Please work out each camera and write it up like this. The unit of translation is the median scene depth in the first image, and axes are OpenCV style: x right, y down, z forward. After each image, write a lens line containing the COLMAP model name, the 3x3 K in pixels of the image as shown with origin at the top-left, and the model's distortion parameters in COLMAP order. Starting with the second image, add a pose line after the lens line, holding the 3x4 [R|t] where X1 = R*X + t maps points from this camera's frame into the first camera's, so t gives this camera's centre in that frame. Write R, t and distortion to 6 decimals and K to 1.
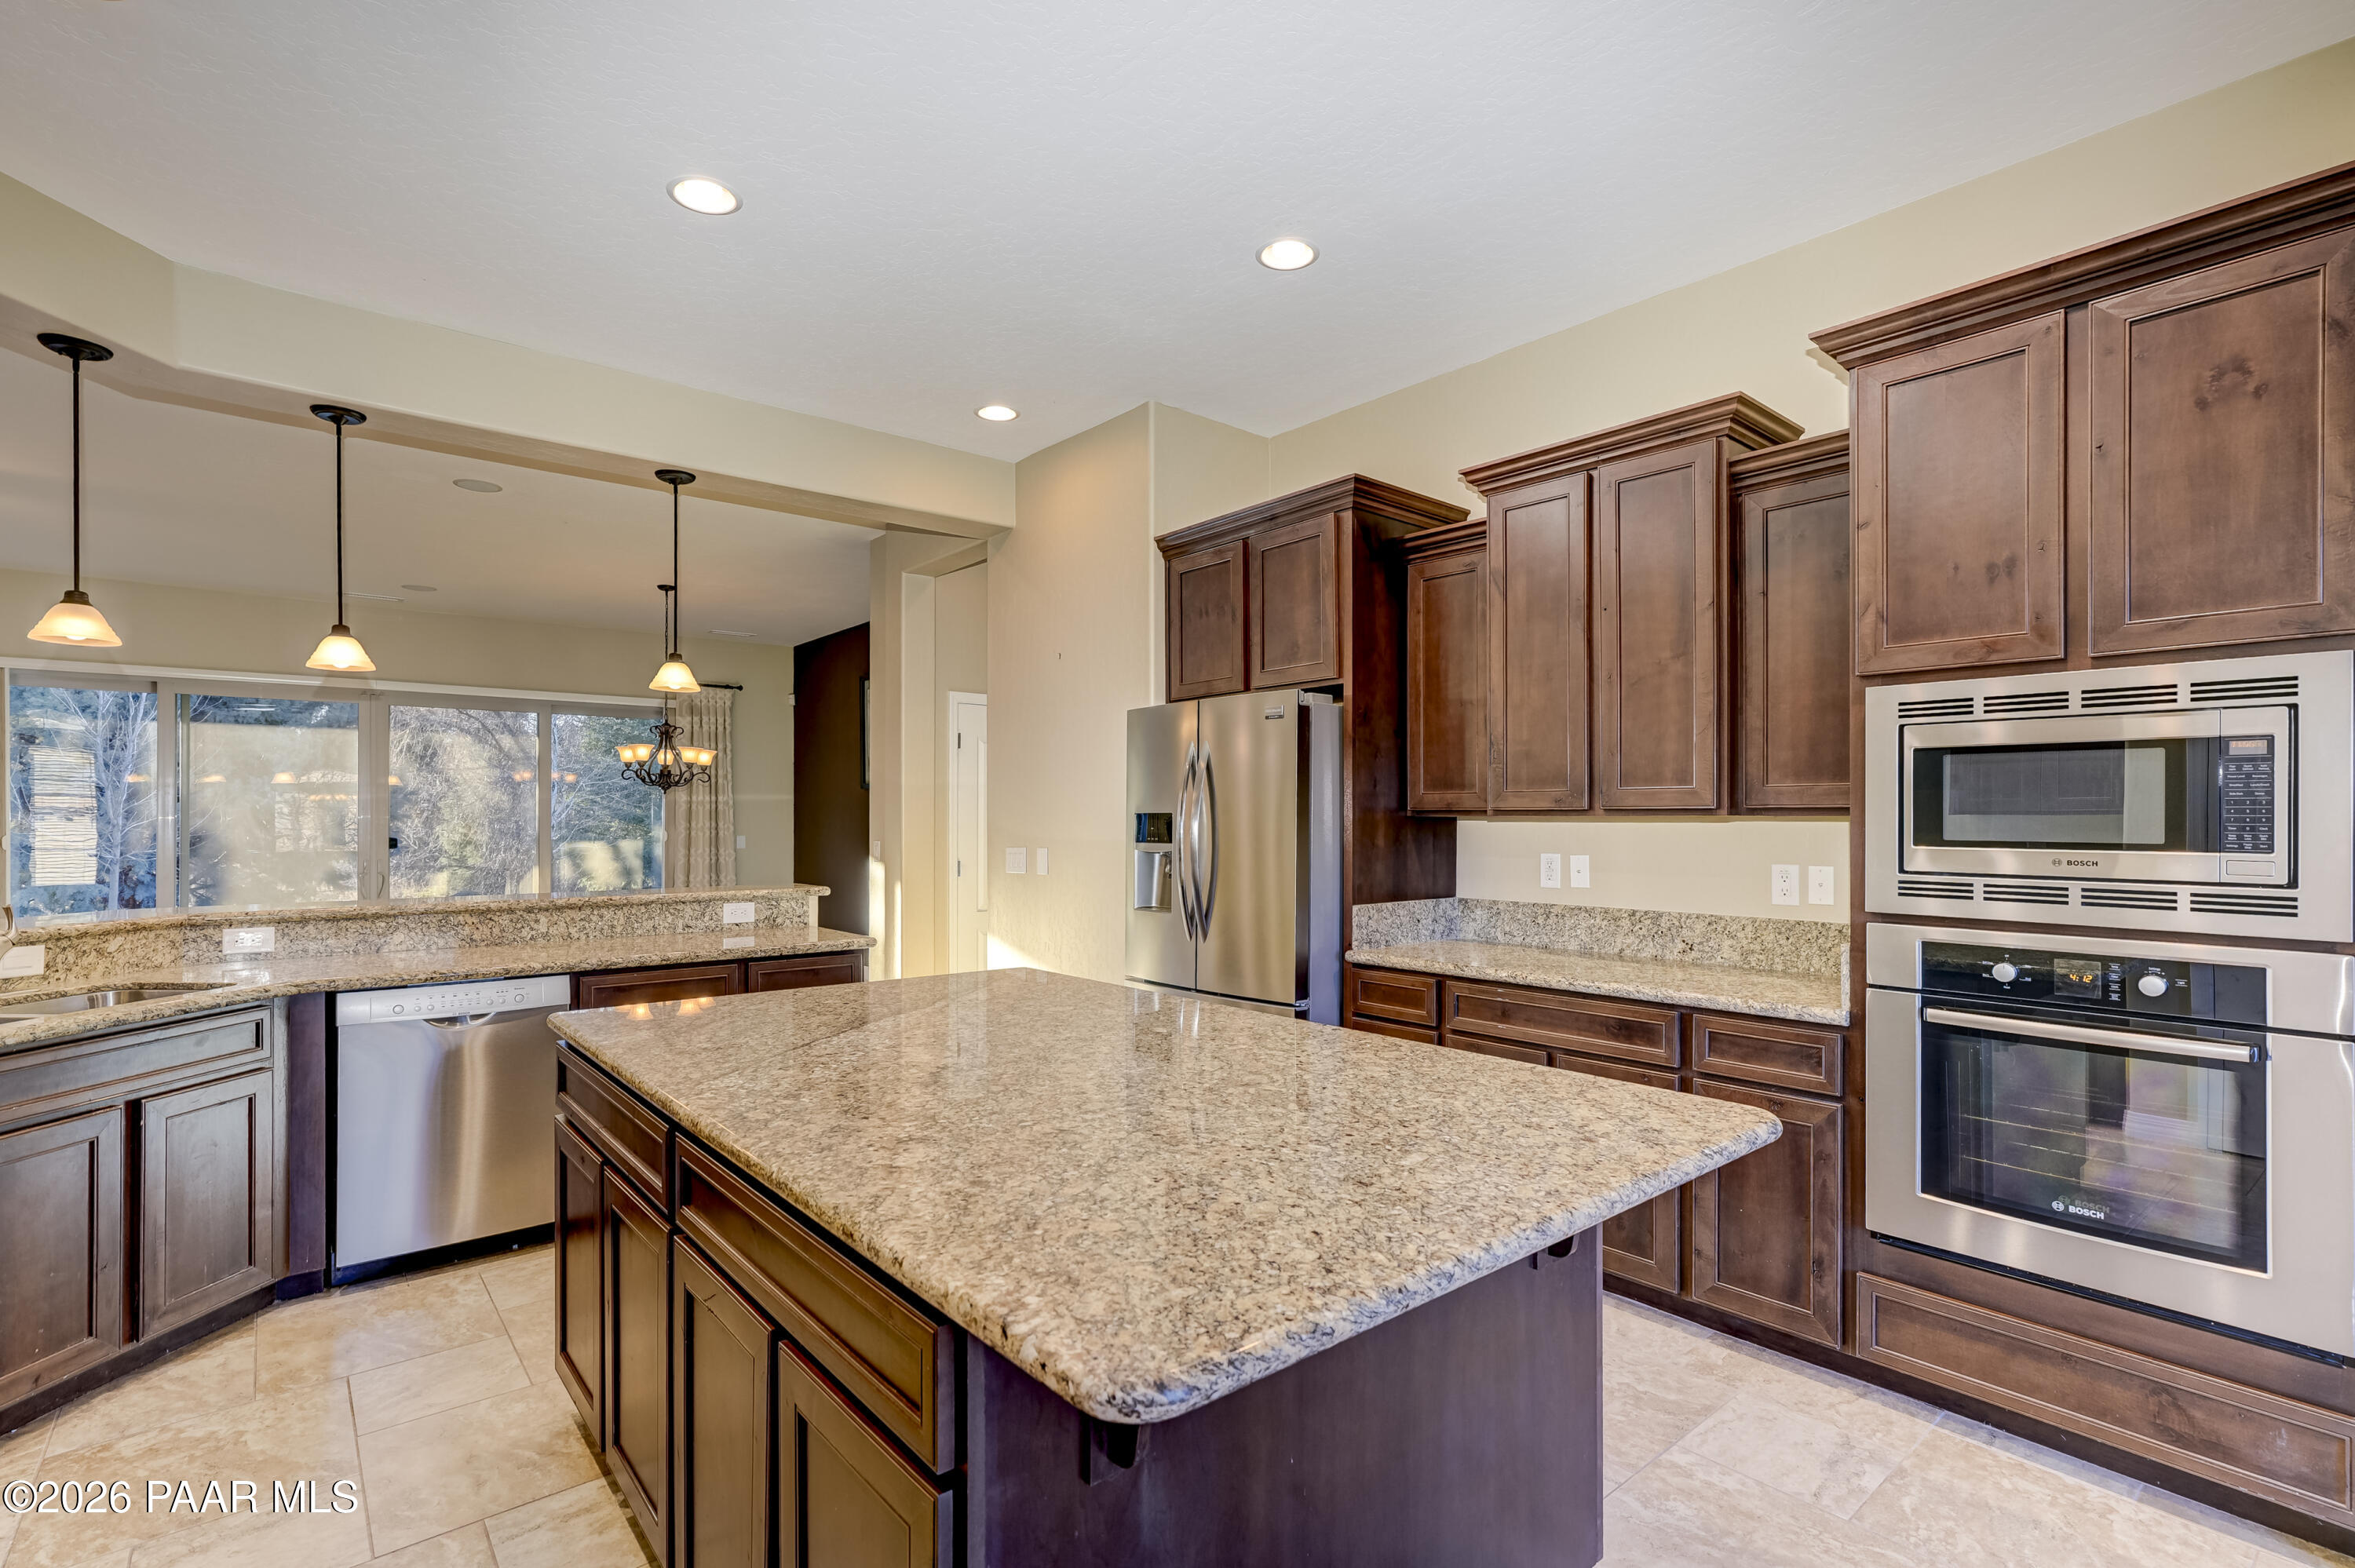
lens RADIAL K [[1078.6, 0, 1170.4], [0, 1078.6, 810.5], [0, 0, 1]] dist [-0.014376, 0.010801]
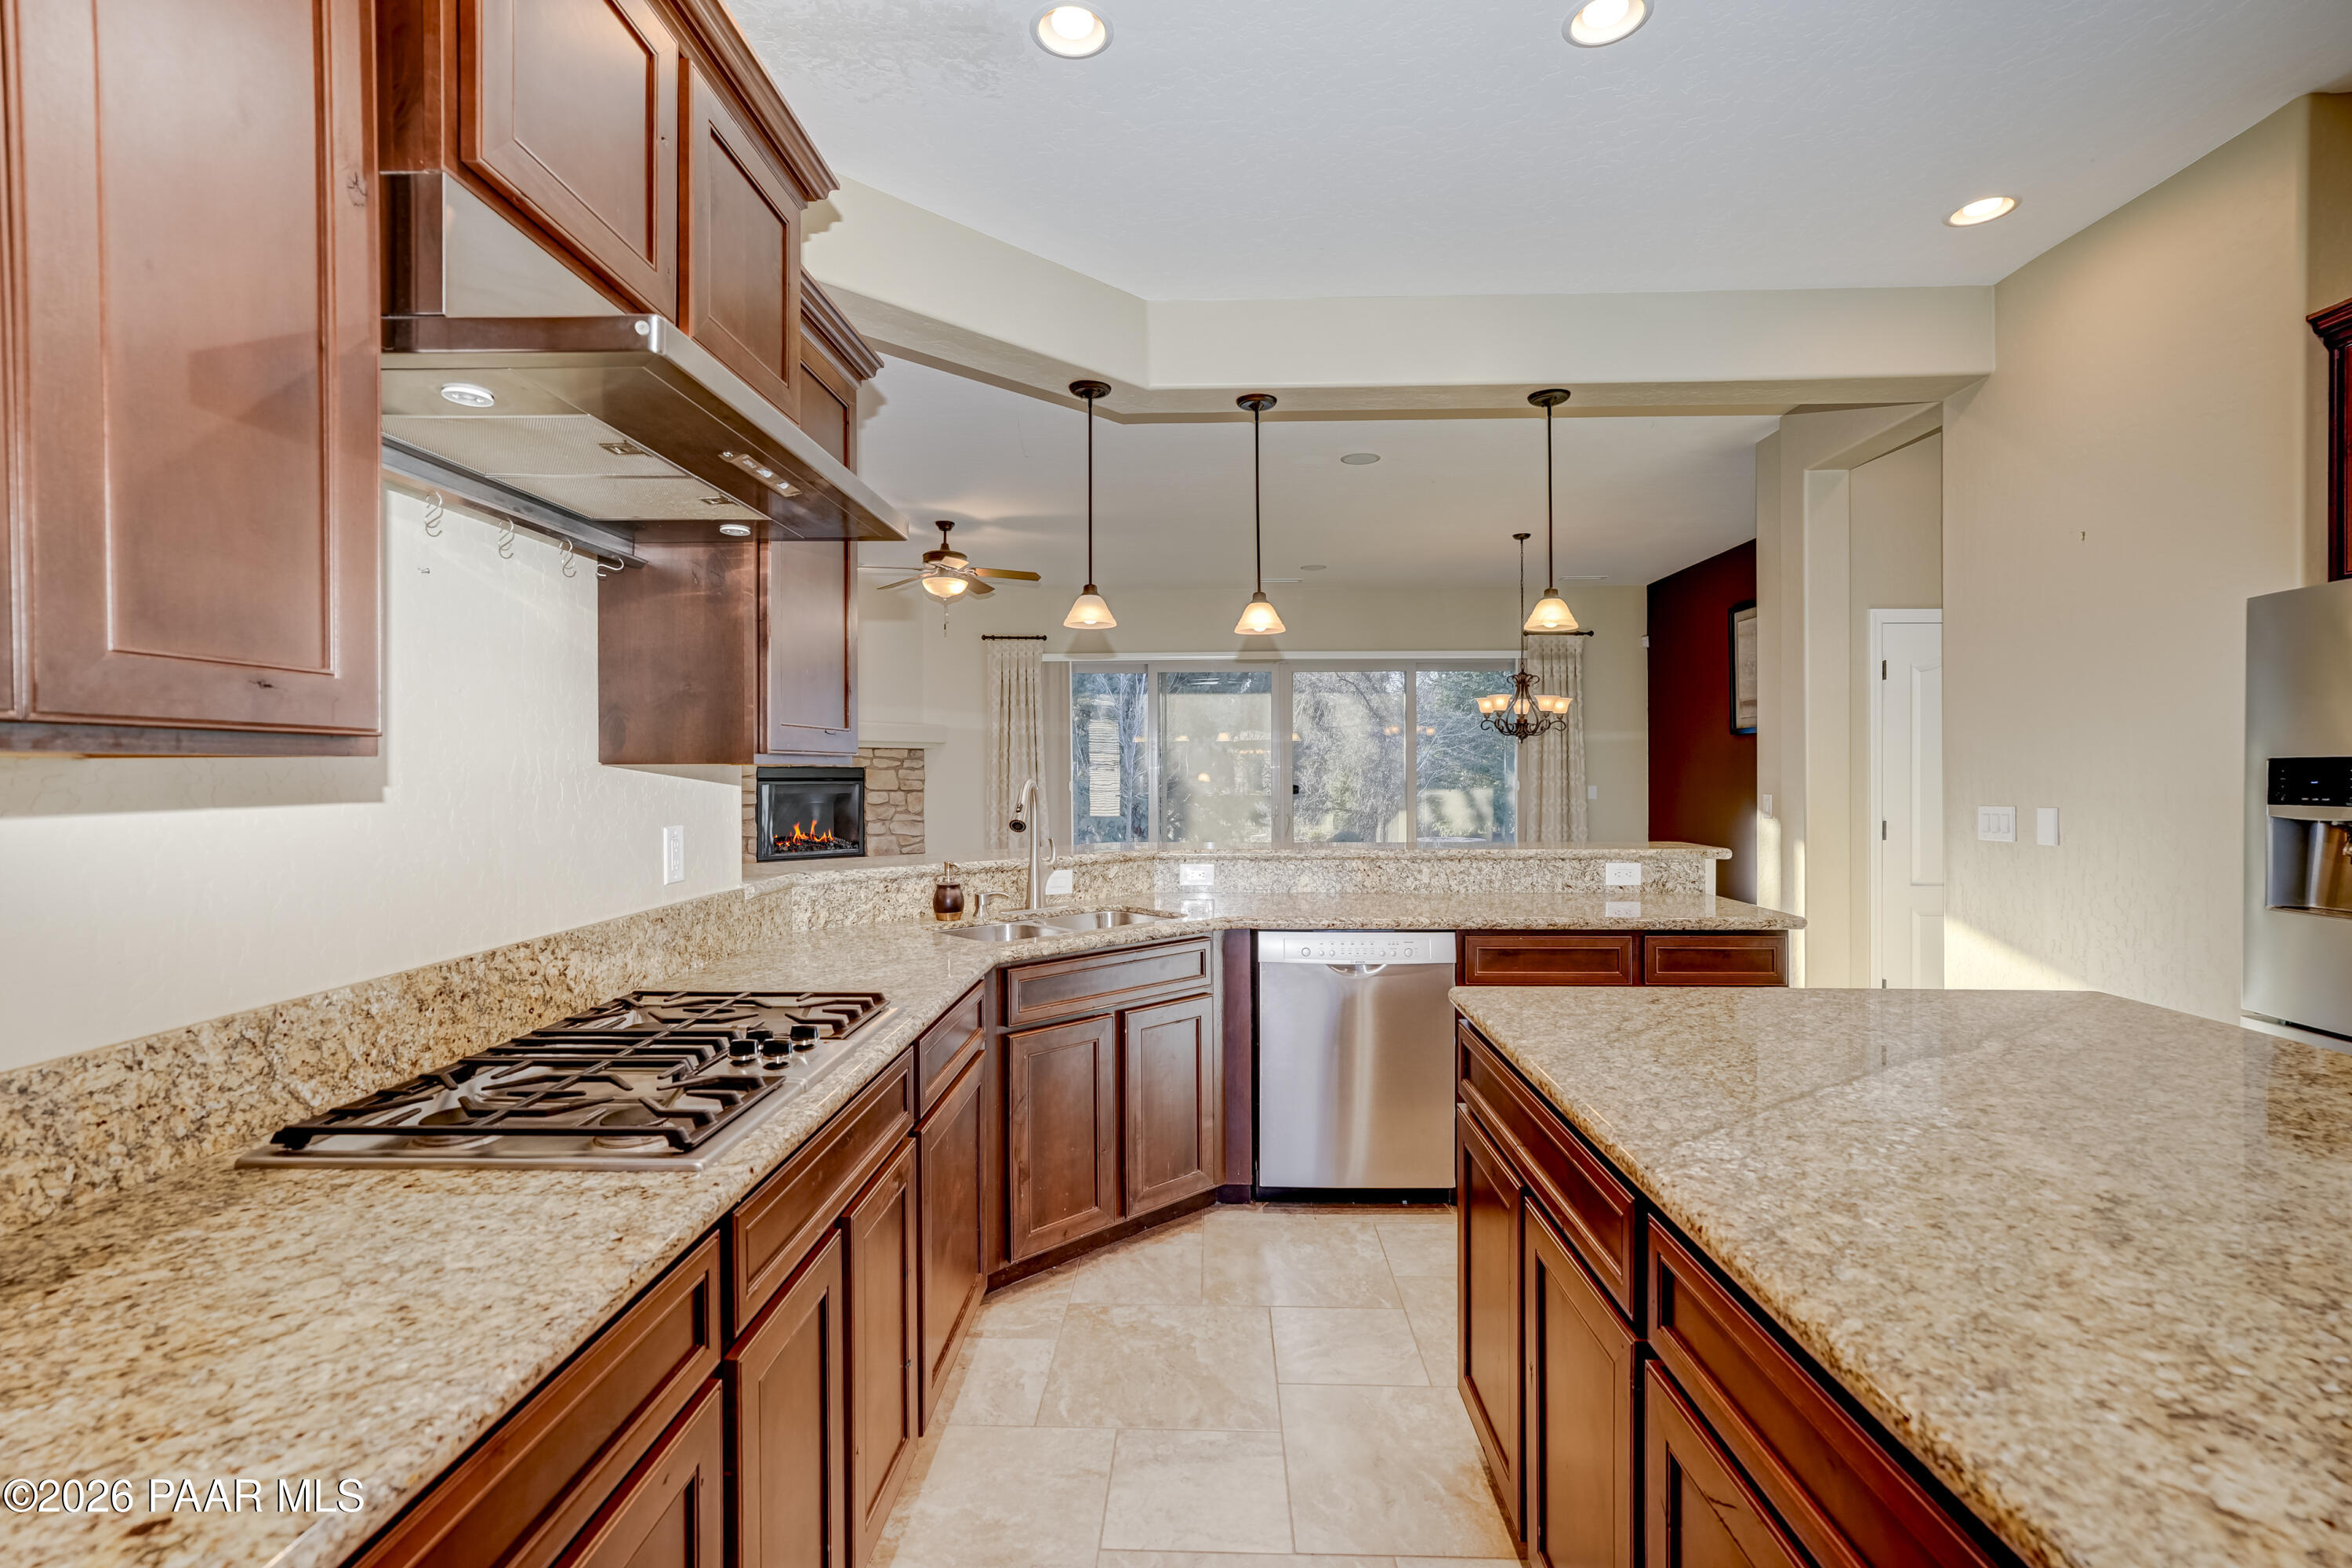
lens RADIAL K [[1077.4, 0, 1180.0], [0, 1077.4, 763.4], [0, 0, 1]] dist [-0.014376, 0.010801]
pose [[0.743901, -0.005090, -0.668271, -0.128609], [0.006745, 0.999977, -0.000109, 0.003917], [0.668256, -0.004427, 0.743918, 0.165478]]
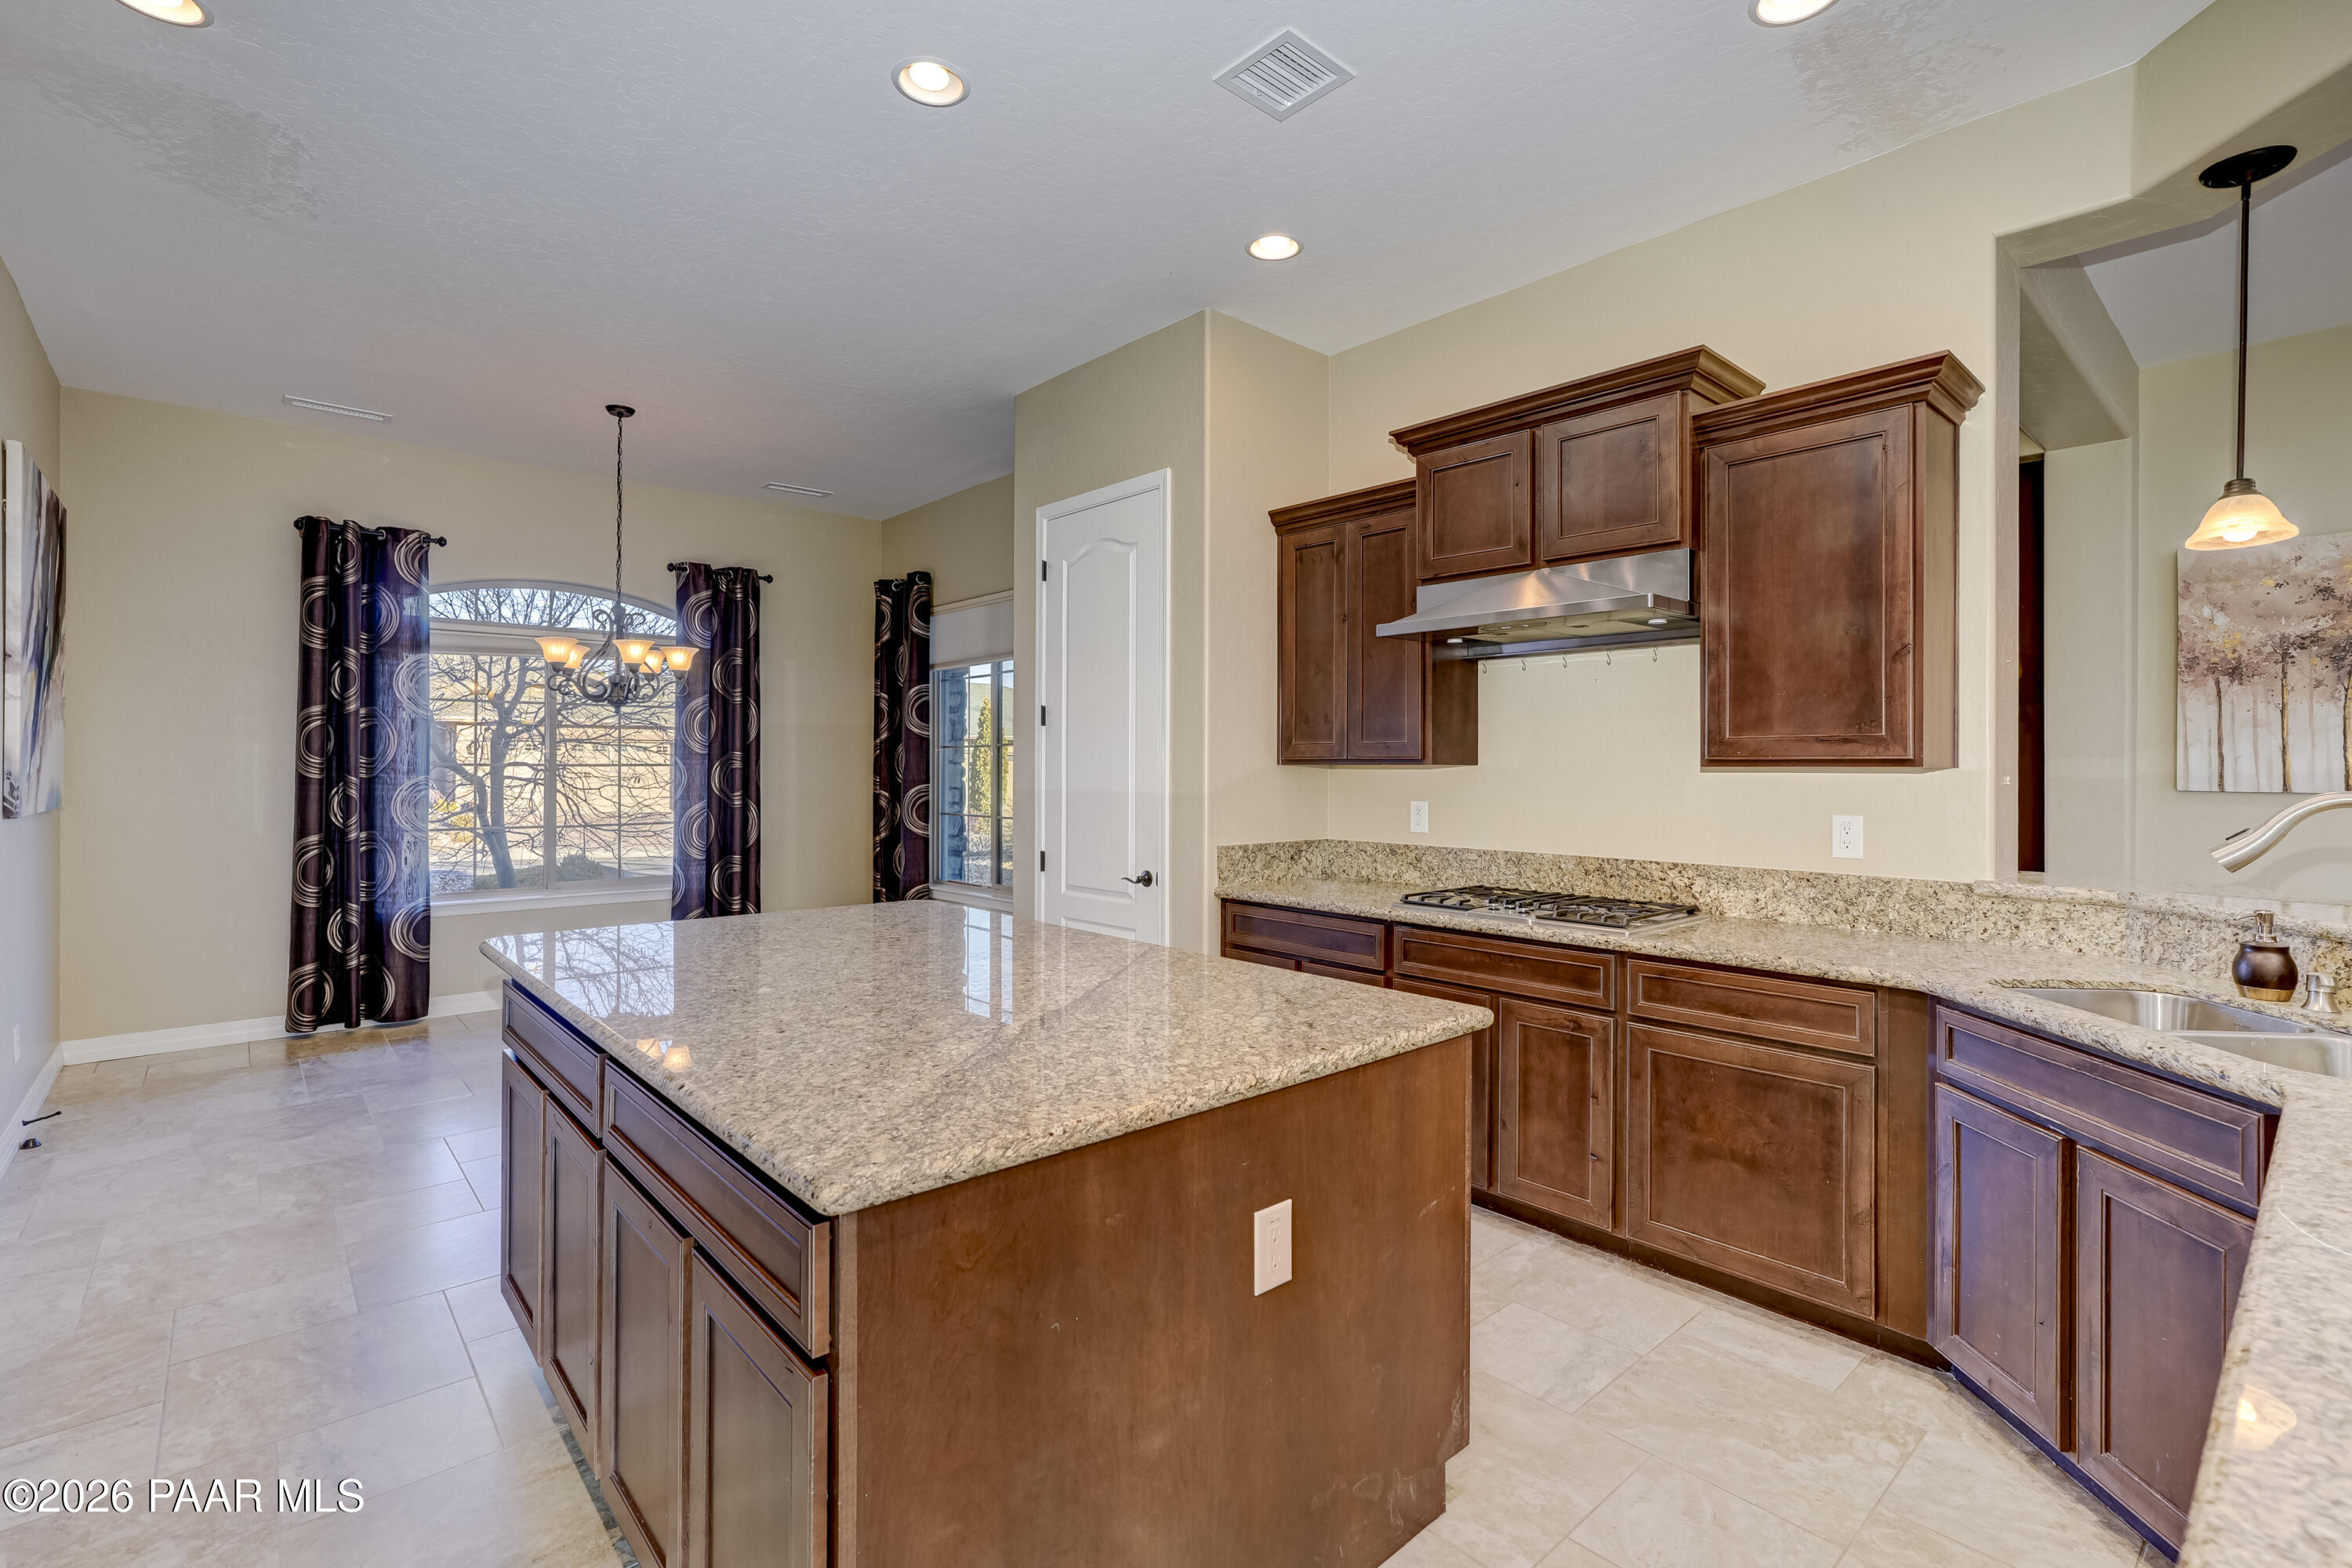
lens RADIAL K [[1077.4, 0, 1179.2], [0, 1077.4, 767.3], [0, 0, 1]] dist [-0.014376, 0.010801]
pose [[-0.999768, -0.006059, -0.020673, -0.291506], [-0.005928, 0.999962, -0.006419, 0.013774], [0.020711, -0.006295, -0.999766, 1.640845]]
